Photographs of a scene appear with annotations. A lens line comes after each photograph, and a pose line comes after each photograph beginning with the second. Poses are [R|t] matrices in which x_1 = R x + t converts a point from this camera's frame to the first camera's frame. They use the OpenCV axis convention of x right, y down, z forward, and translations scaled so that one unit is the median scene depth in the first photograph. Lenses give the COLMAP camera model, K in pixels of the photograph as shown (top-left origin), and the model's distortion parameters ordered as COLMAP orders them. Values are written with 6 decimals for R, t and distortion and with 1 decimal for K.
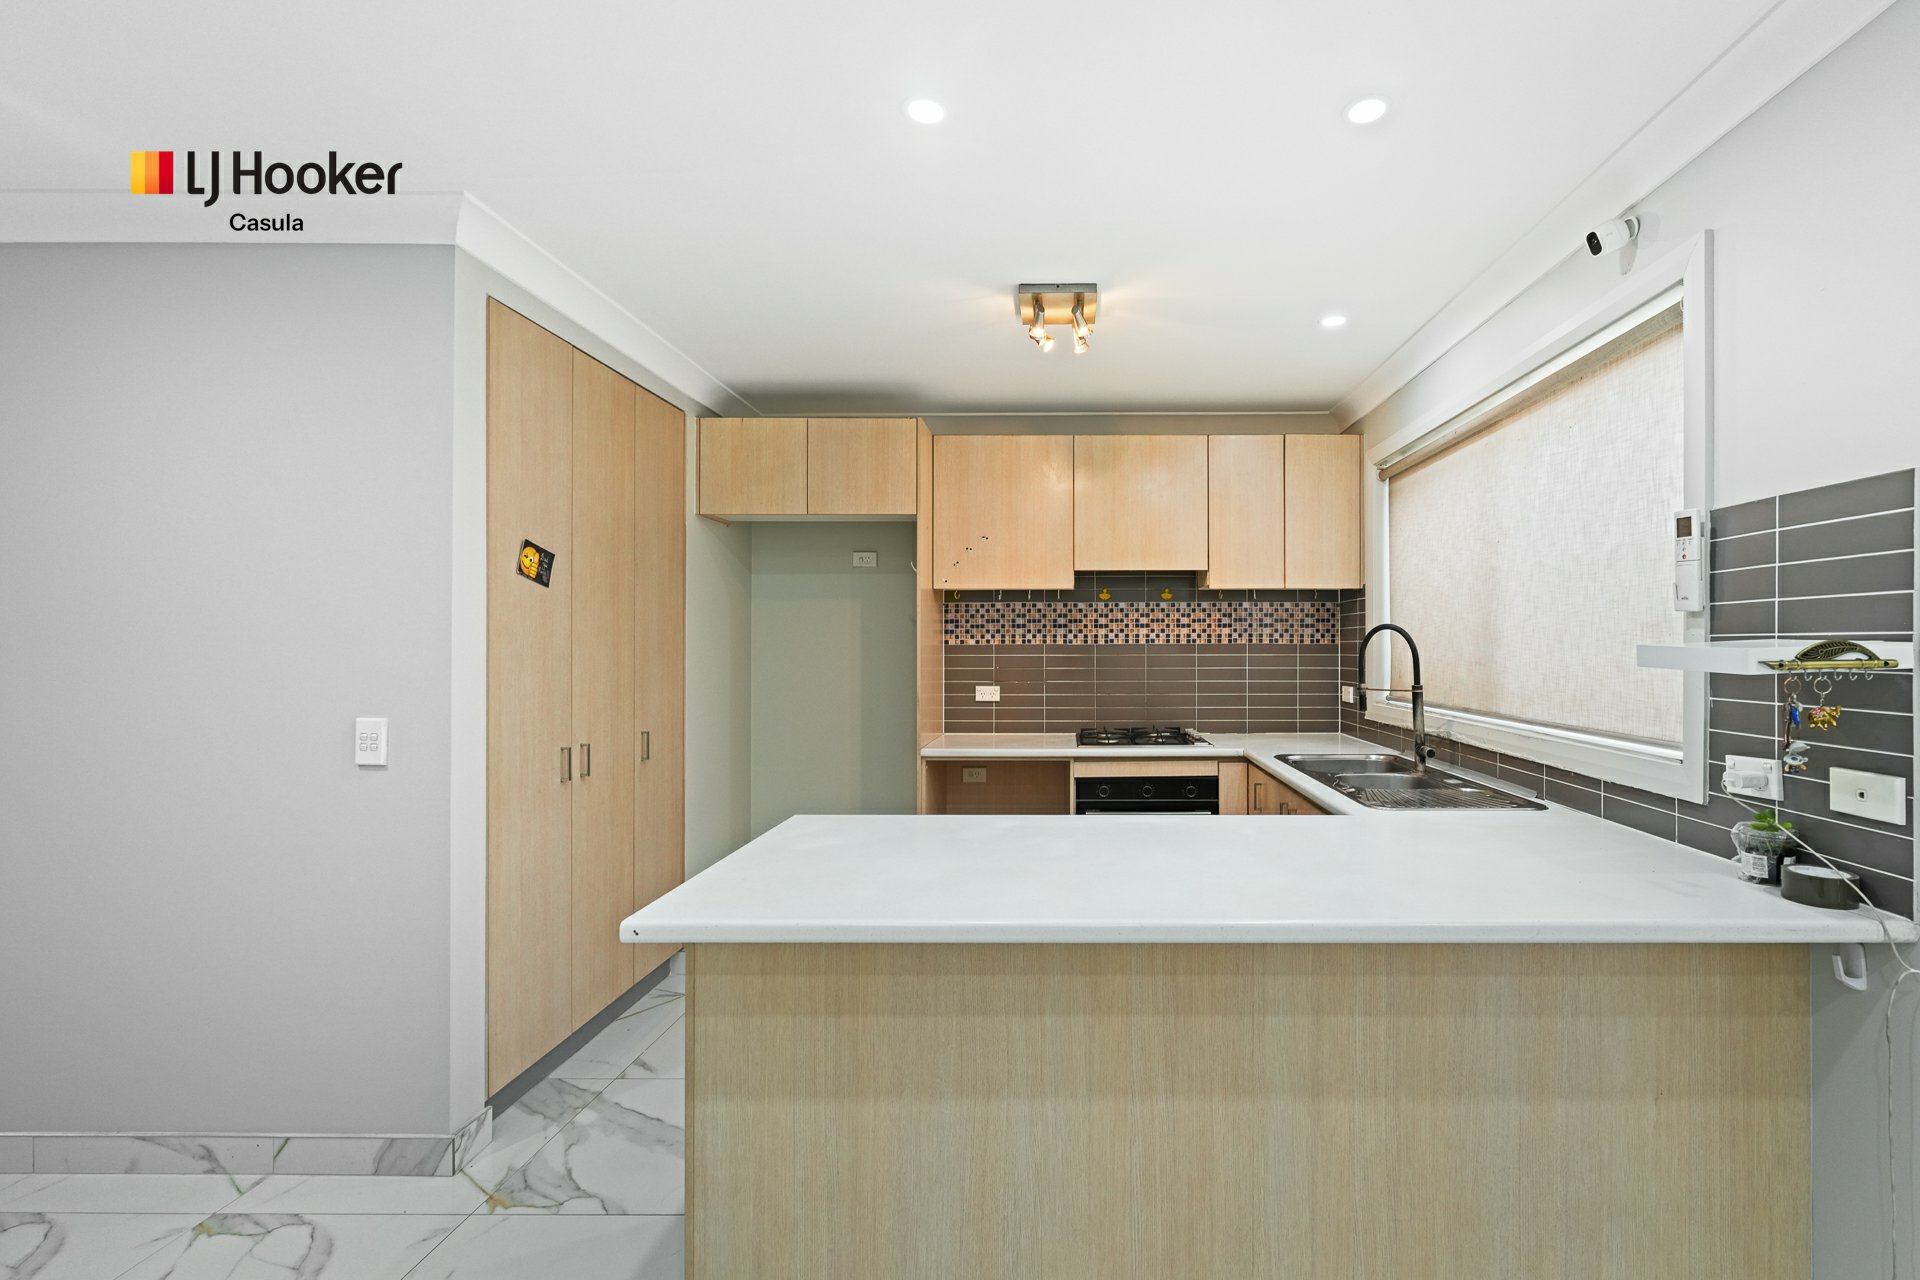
lens RADIAL K [[788.3, 0, 962.8], [0, 788.3, 642.1], [0, 0, 1]] dist [0.003088, 0.000469]
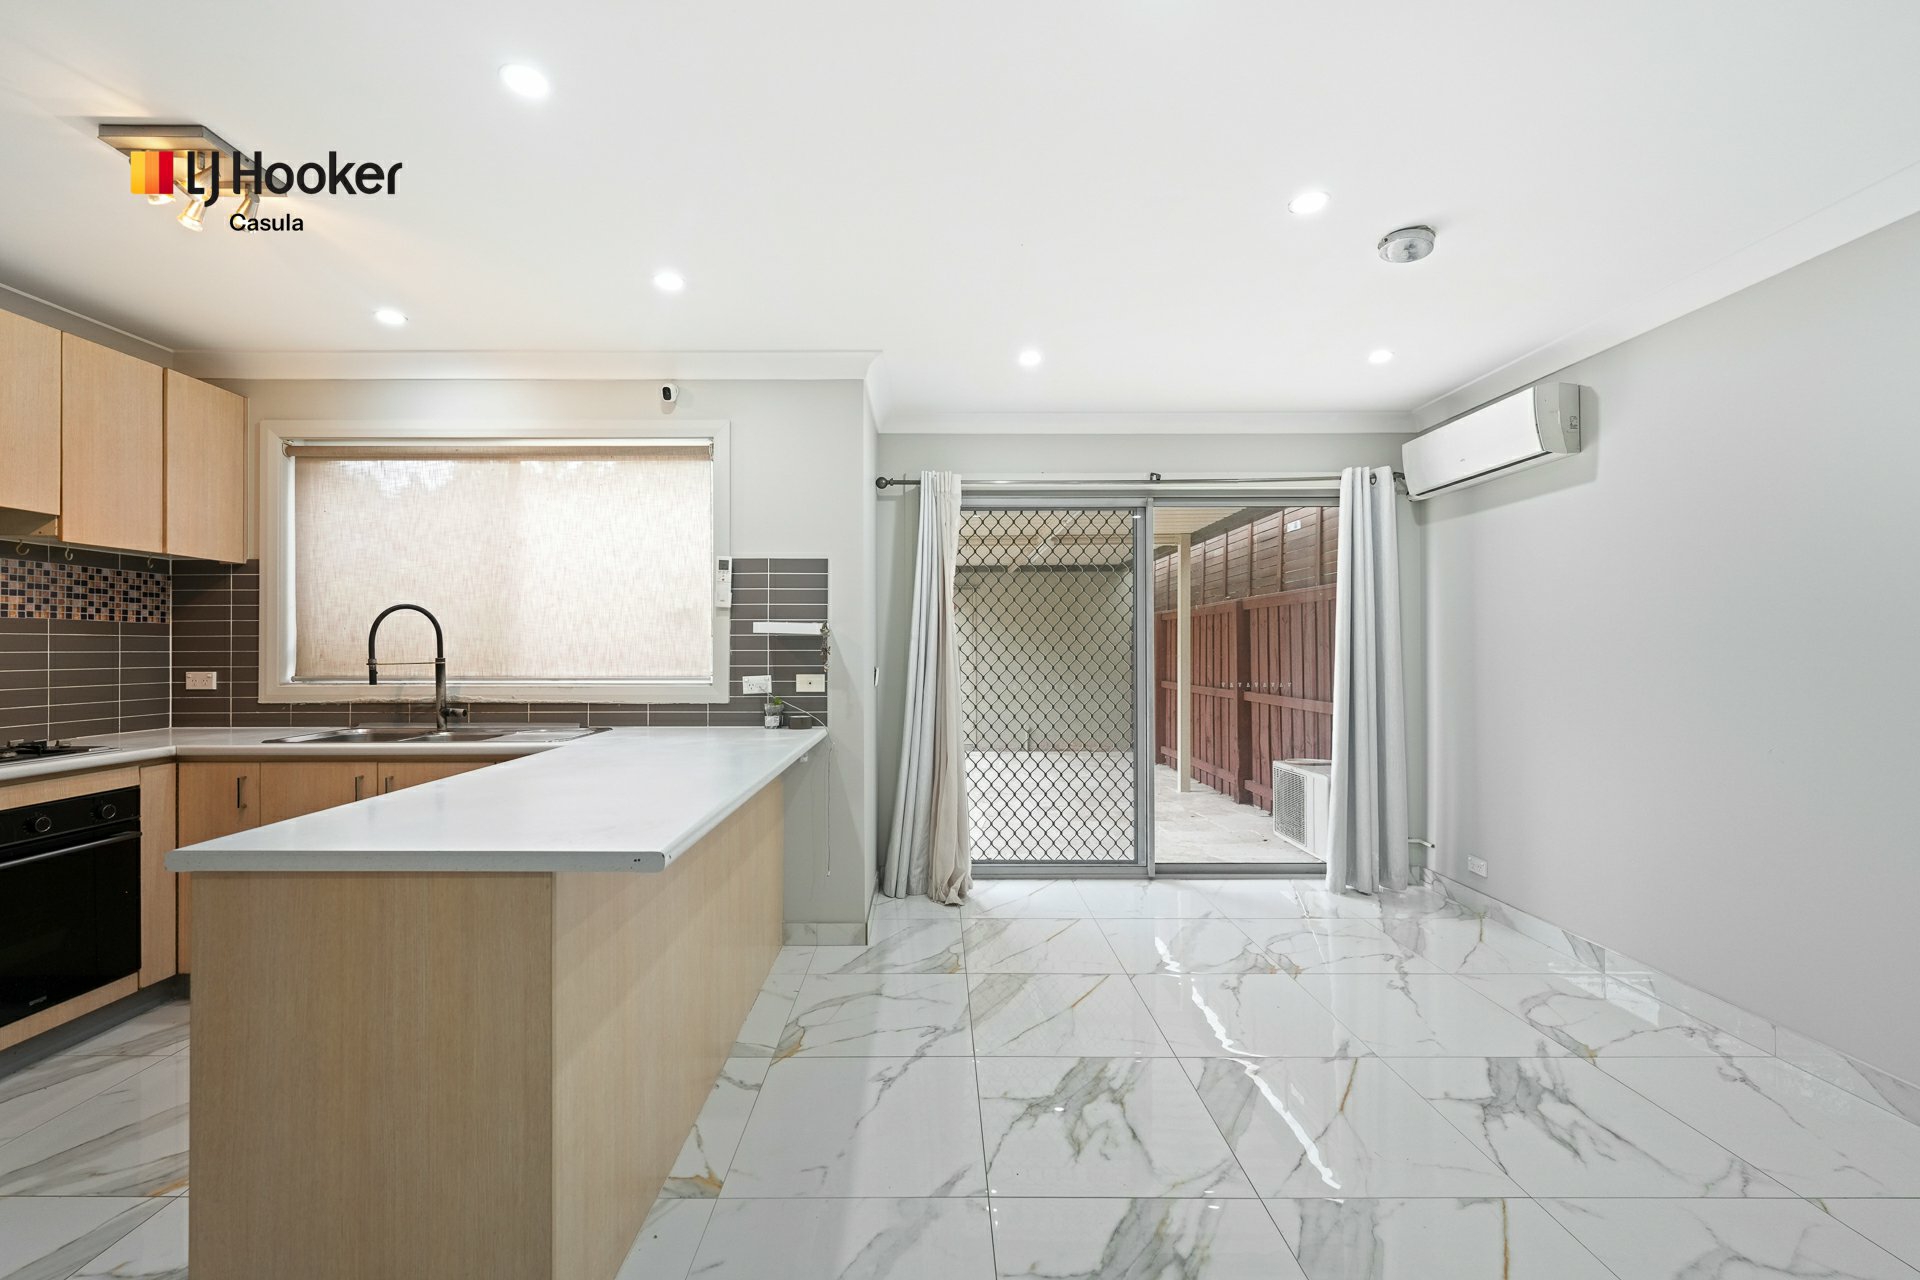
lens RADIAL K [[788.3, 0, 955.8], [0, 788.3, 642.0], [0, 0, 1]] dist [0.003088, 0.000469]
pose [[-0.026628, 0.006540, 0.999624, -0.584875], [-0.008407, 0.999942, -0.006766, 0.030676], [-0.999610, -0.008584, -0.026571, 0.250421]]
